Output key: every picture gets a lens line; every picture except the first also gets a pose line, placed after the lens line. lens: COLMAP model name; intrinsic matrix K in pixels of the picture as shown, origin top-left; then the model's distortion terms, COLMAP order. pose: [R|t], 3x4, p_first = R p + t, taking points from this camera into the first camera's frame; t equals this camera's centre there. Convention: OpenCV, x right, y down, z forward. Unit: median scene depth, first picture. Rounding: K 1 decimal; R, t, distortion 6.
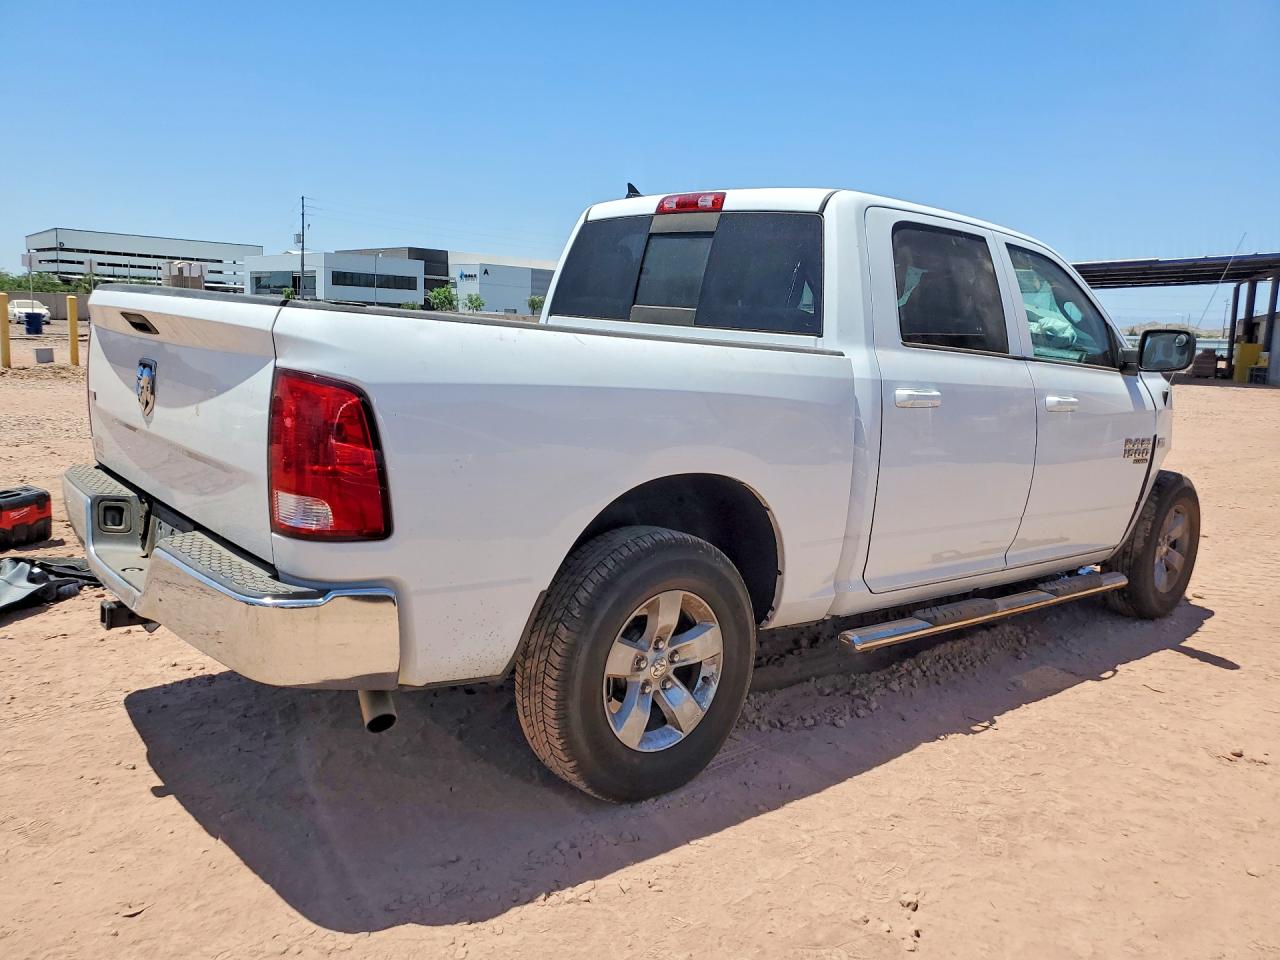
lens RADIAL K [[993.8, 0, 640.0], [0, 993.8, 480.0], [0, 0, 1]] dist [0.020707, -0.001841]
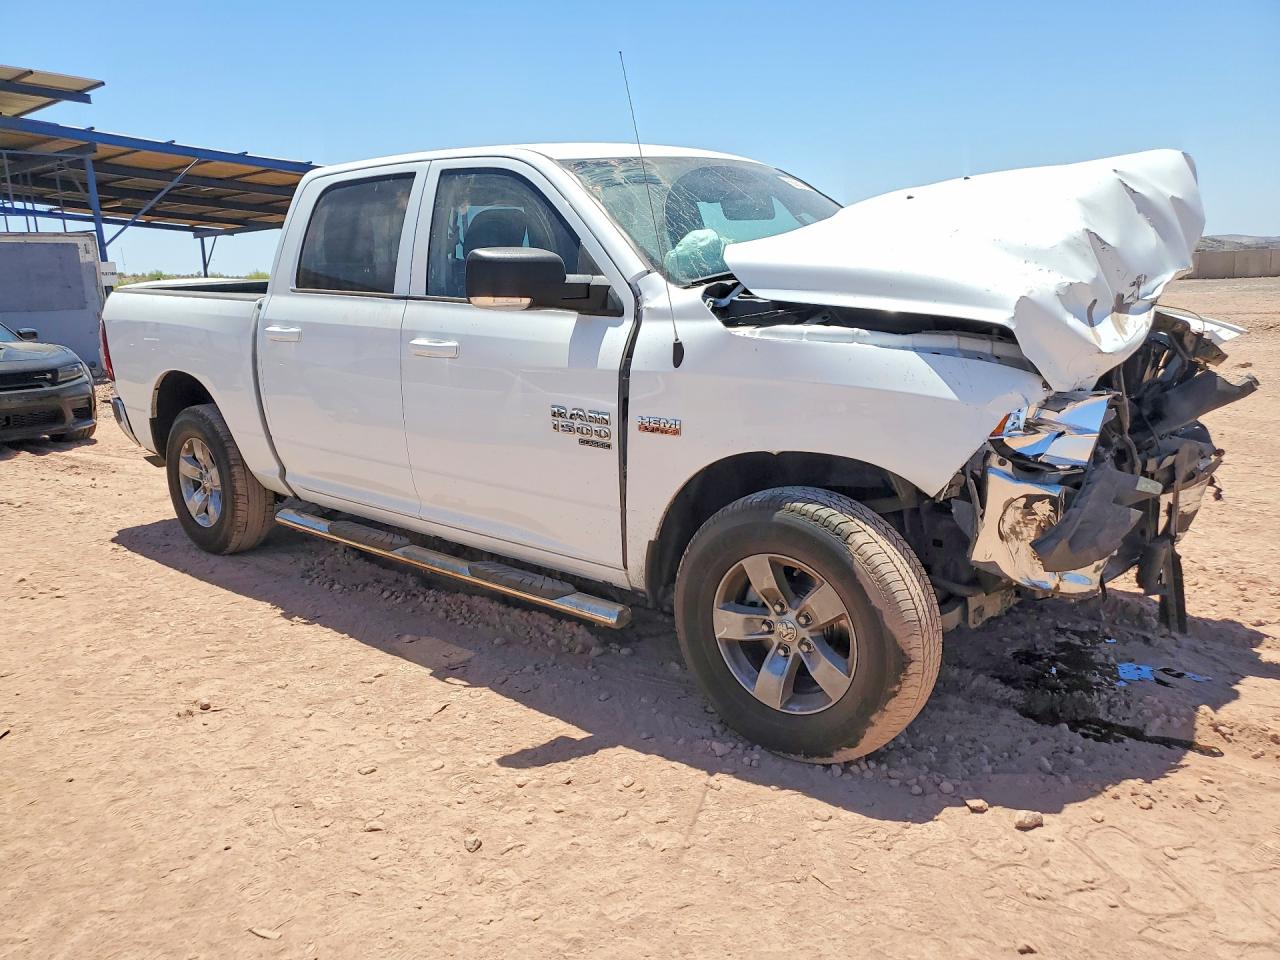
lens RADIAL K [[993.8, 0, 640.0], [0, 993.8, 480.0], [0, 0, 1]] dist [0.020707, -0.001841]
pose [[0.124700, 0.155363, -0.979955, 1.368074], [-0.105405, 0.984150, 0.142615, -0.109927], [0.986580, 0.085508, 0.139100, 1.105289]]
